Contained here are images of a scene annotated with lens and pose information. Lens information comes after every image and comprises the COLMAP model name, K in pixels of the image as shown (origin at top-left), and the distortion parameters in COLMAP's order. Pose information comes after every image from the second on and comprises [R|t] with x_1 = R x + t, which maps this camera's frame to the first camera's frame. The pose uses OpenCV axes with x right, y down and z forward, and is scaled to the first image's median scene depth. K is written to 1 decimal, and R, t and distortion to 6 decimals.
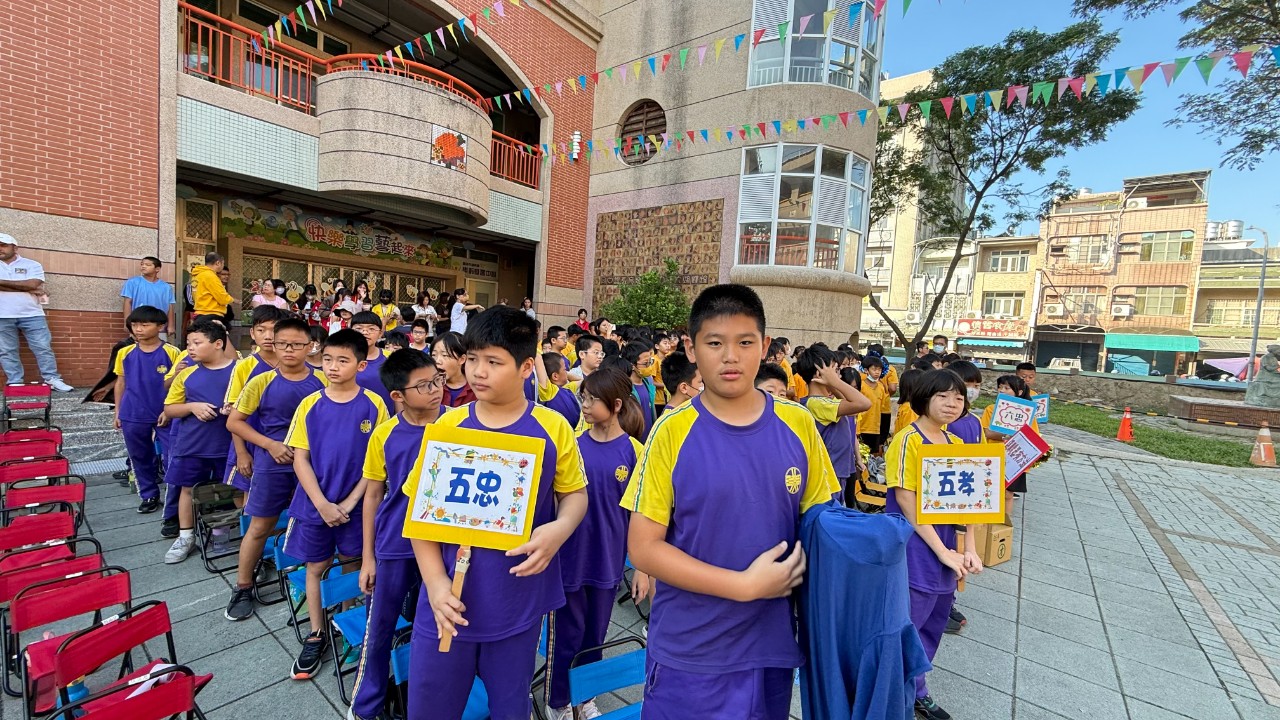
lens RADIAL K [[511.8, 0, 633.0], [0, 511.8, 359.4], [0, 0, 1]] dist [-0.000003, 0.000043]
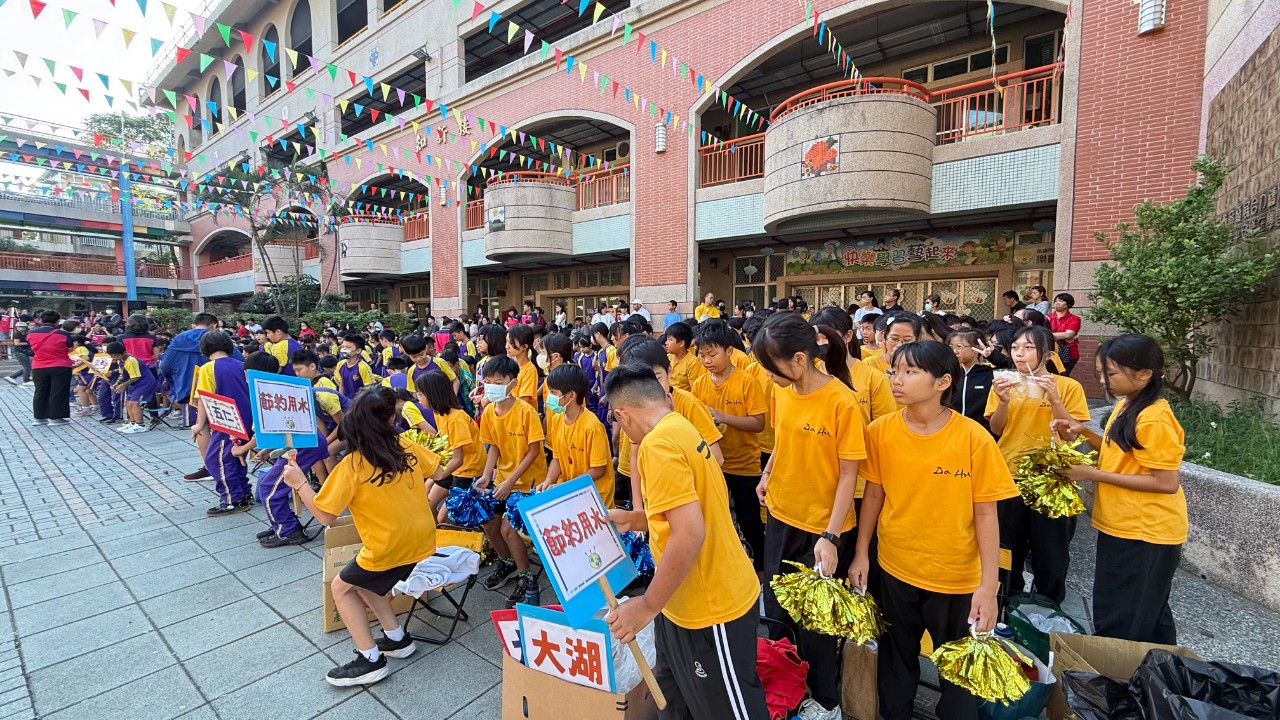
lens RADIAL K [[511.8, 0, 636.2], [0, 511.8, 352.7], [0, 0, 1]] dist [-0.000003, 0.000043]
pose [[0.029292, -0.017428, -0.999419, 0.456884], [-0.061665, 0.997912, -0.019209, 0.015266], [0.997667, 0.062192, 0.028156, 0.444018]]
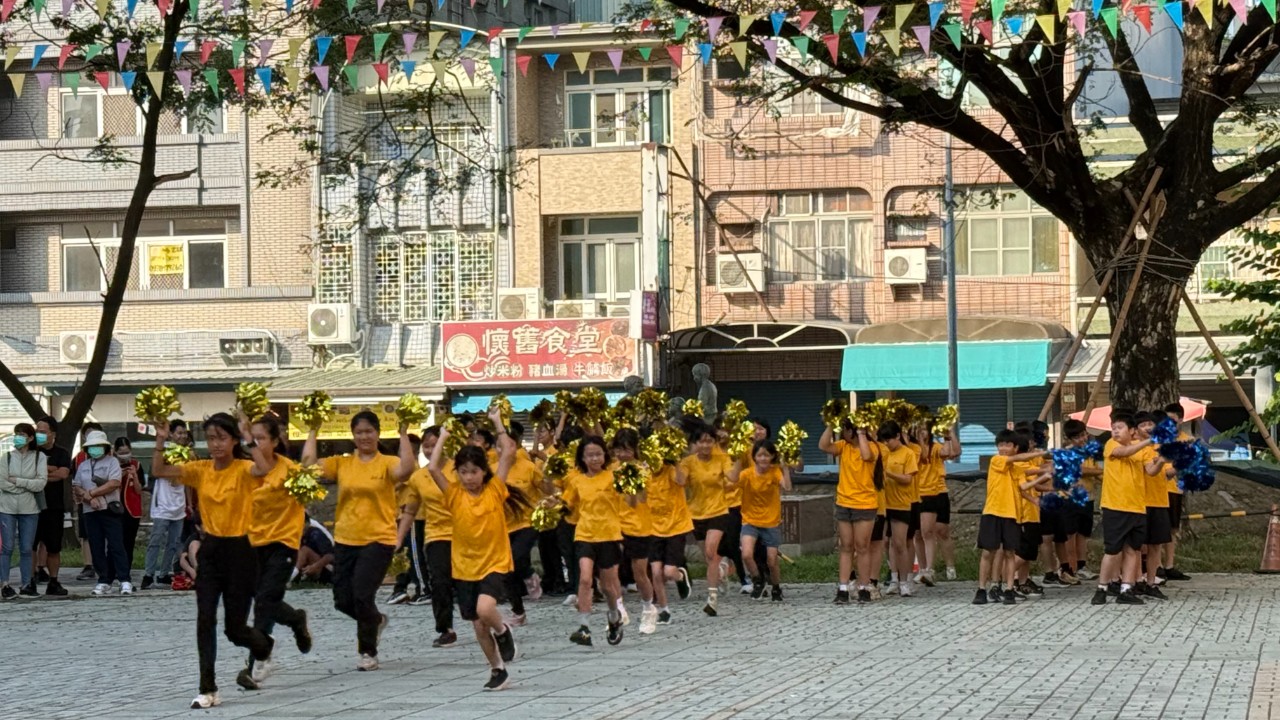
lens RADIAL K [[3150.6, 0, 623.5], [0, 3150.6, 382.5], [0, 0, 1]] dist [0.145155, 0.000000]
pose [[0.894713, -0.067958, 0.441440, -0.110064], [0.097135, 0.994307, -0.043805, 0.115672], [-0.435950, 0.082073, 0.896221, -1.796995]]
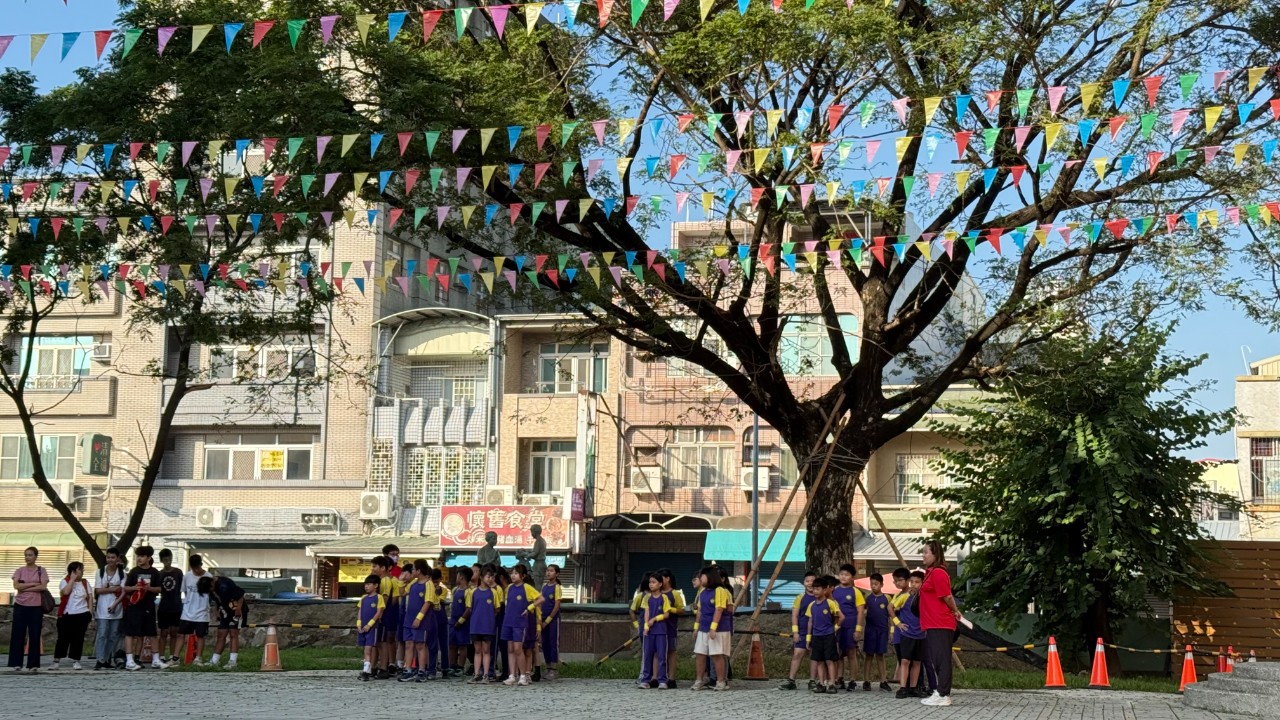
lens RADIAL K [[1977.7, 0, 637.2], [0, 1977.7, 352.3], [0, 0, 1]] dist [0.141232, 0.000000]
pose [[0.901712, 0.009623, 0.432231, 0.251571], [0.062372, 0.986398, -0.152080, 0.163377], [-0.427815, 0.164092, 0.888847, -1.627758]]
